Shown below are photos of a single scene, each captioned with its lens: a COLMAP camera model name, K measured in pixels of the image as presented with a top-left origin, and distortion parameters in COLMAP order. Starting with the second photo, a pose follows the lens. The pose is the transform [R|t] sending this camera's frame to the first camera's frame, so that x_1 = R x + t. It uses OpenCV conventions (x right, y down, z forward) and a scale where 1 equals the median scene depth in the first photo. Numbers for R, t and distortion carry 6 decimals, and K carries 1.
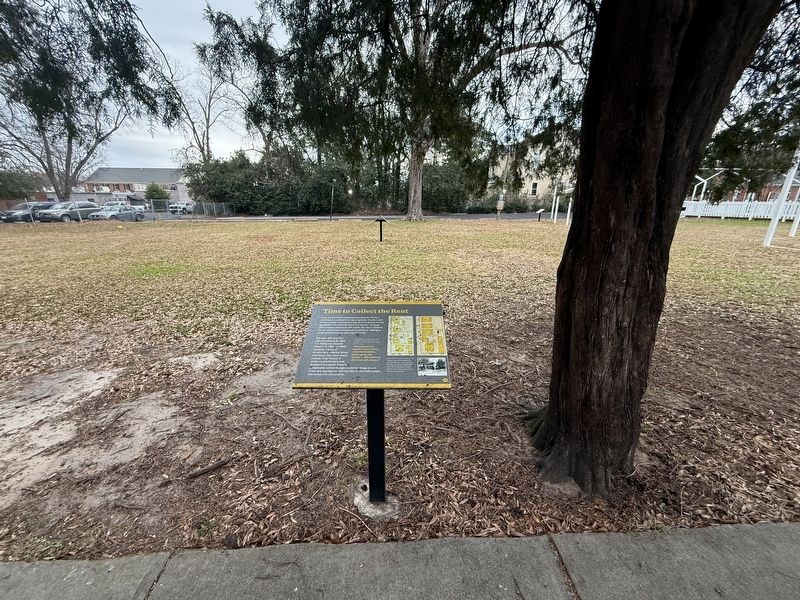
lens RADIAL K [[320.5, 0, 397.5], [0, 320.5, 299.9], [0, 0, 1]] dist [-0.000810, 0.000152]
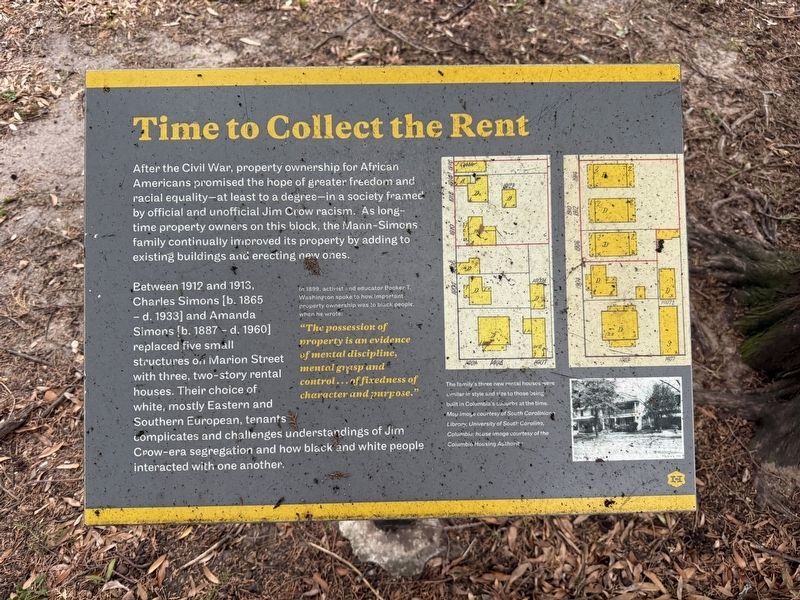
lens RADIAL K [[558.0, 0, 400.5], [0, 558.0, 294.4], [0, 0, 1]] dist [0.073307, -0.107434]
pose [[0.998870, -0.030082, 0.036782, -0.075183], [-0.002690, 0.737045, 0.675839, -0.145992], [-0.047440, -0.675174, 0.736131, 0.674951]]
